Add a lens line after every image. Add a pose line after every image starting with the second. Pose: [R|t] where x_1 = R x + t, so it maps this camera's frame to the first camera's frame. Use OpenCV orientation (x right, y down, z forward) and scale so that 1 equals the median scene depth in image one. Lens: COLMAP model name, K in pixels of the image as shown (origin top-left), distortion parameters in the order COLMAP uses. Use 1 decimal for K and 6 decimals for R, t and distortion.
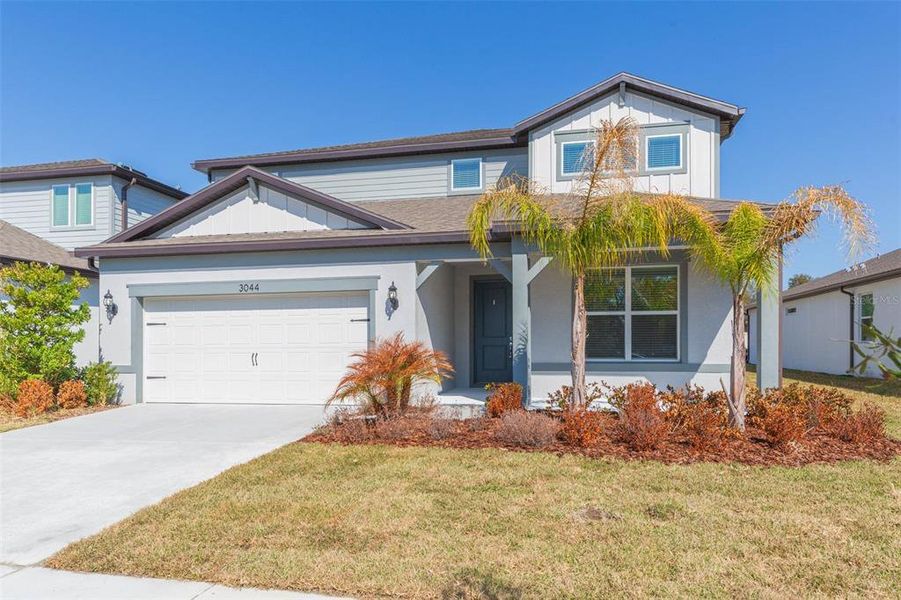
lens RADIAL K [[685.8, 0, 450.5], [0, 685.8, 300.0], [0, 0, 1]] dist [0.002489, -0.000615]
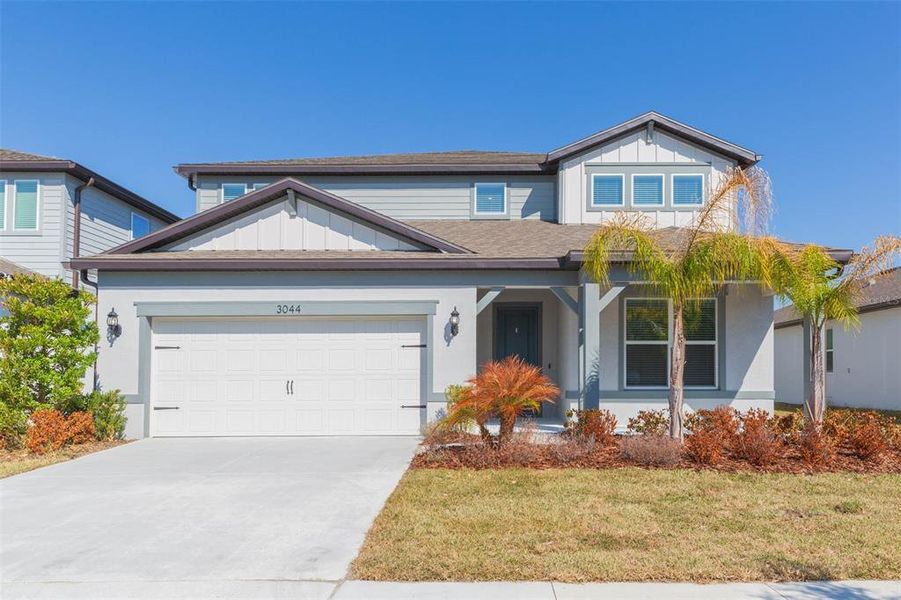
lens RADIAL K [[751.3, 0, 516.3], [0, 751.3, 308.6], [0, 0, 1]] dist [-0.003353, 0.000808]
pose [[0.969129, 0.025471, 0.245235, -0.234828], [-0.018302, 0.999337, -0.031471, 0.007111], [-0.245874, 0.026011, 0.968953, -0.047708]]
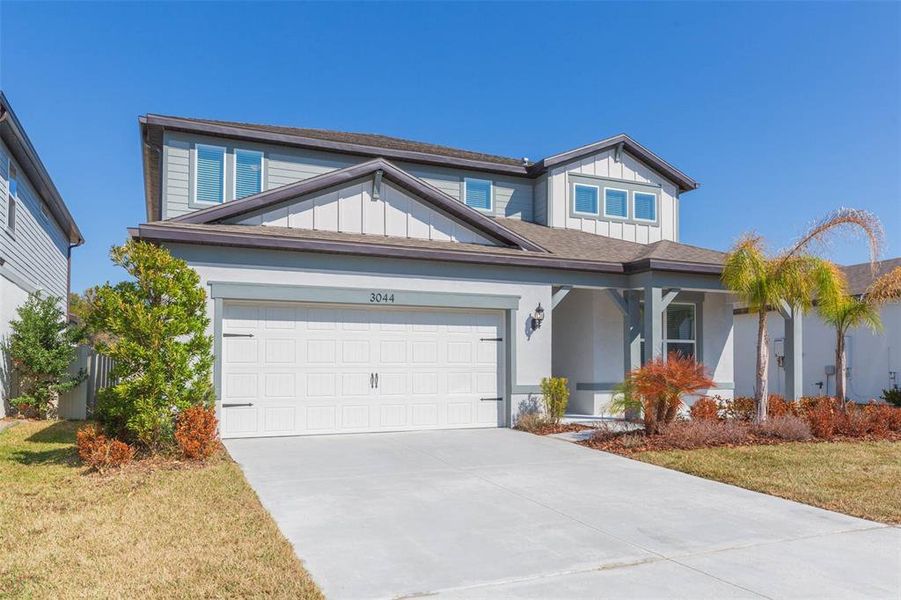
lens RADIAL K [[751.3, 0, 516.3], [0, 751.3, 308.6], [0, 0, 1]] dist [-0.003353, 0.000808]
pose [[0.753373, 0.058752, 0.654964, -0.754733], [-0.047667, 0.998260, -0.034717, 0.019770], [-0.655864, -0.005065, 0.754862, 0.164395]]
